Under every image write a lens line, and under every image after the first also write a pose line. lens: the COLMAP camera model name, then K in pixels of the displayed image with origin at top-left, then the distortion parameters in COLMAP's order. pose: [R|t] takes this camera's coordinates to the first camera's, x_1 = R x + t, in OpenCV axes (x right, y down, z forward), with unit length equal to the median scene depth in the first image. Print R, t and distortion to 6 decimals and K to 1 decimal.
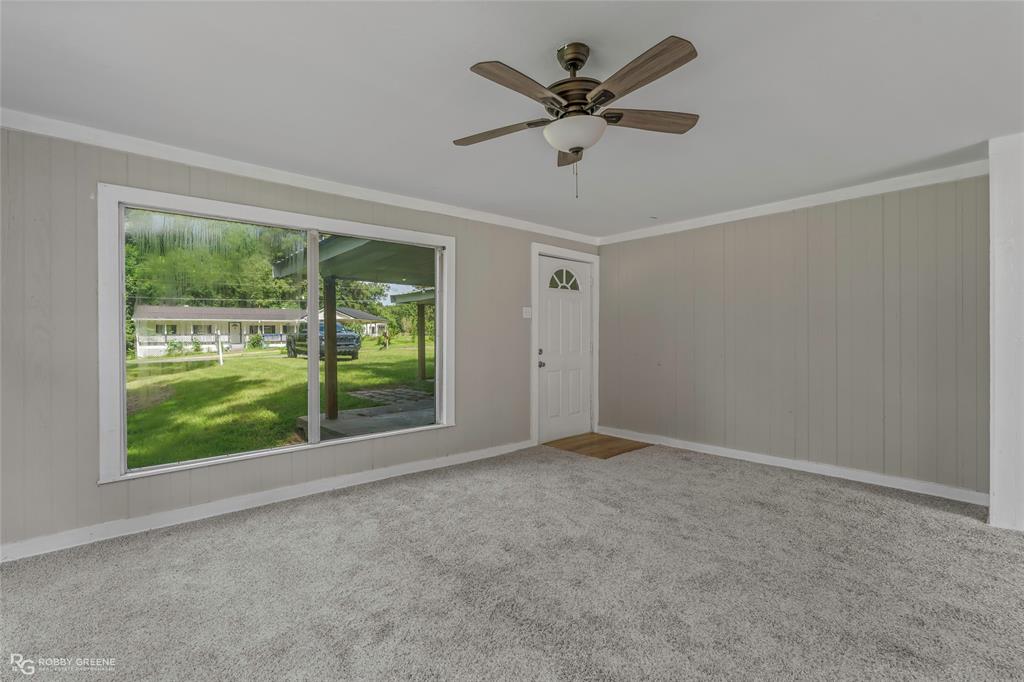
lens RADIAL K [[474.7, 0, 524.6], [0, 474.7, 335.9], [0, 0, 1]] dist [0.001692, 0.000446]
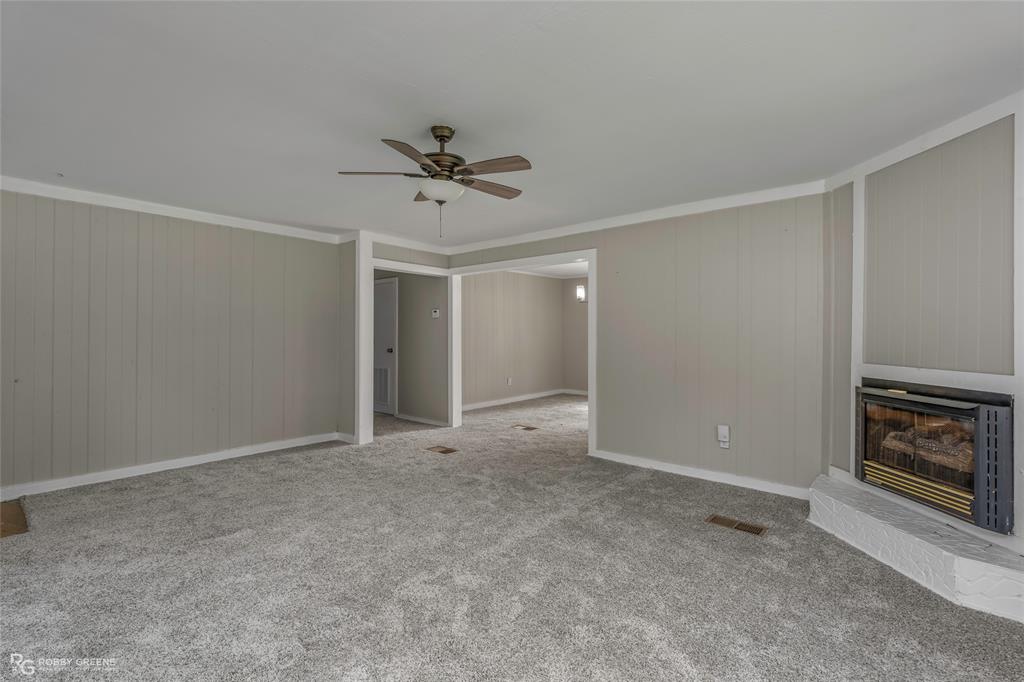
lens RADIAL K [[458.8, 0, 513.1], [0, 458.8, 336.4], [0, 0, 1]] dist [-0.005556, 0.000874]
pose [[-0.133127, 0.004970, 0.991087, -0.505752], [-0.003465, 0.999979, -0.005480, -0.002558], [-0.991093, -0.004164, -0.133107, 0.411537]]
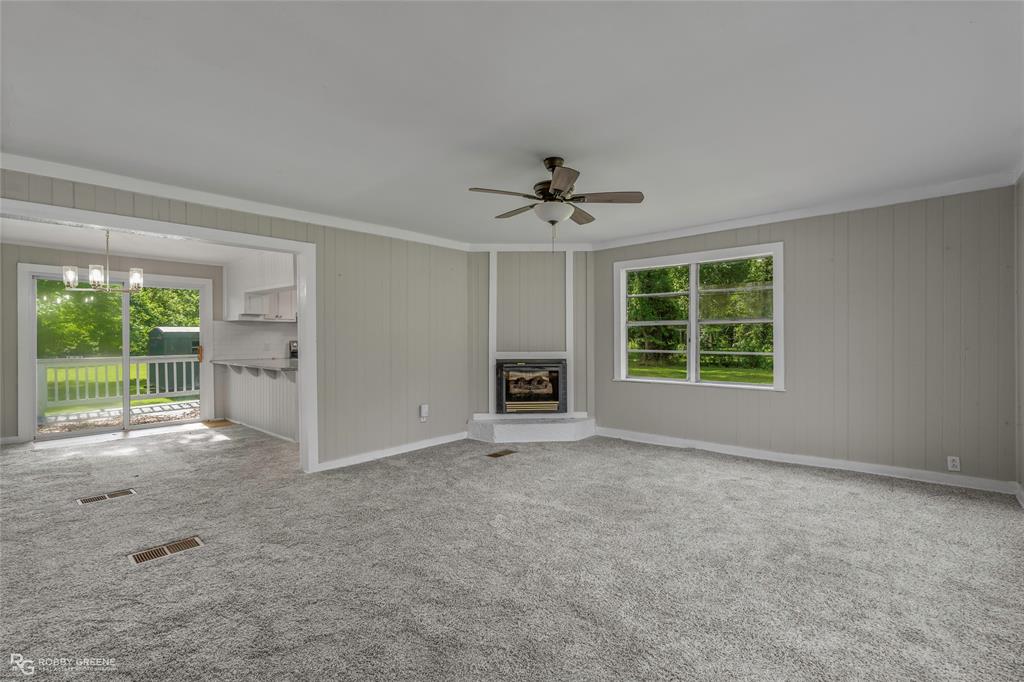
lens RADIAL K [[458.8, 0, 513.1], [0, 458.8, 336.4], [0, 0, 1]] dist [-0.005556, 0.000874]
pose [[-0.991995, 0.015563, -0.125316, 0.172985], [0.015745, 0.999876, -0.000460, -0.008773], [0.125293, -0.002429, -0.992117, 1.035659]]
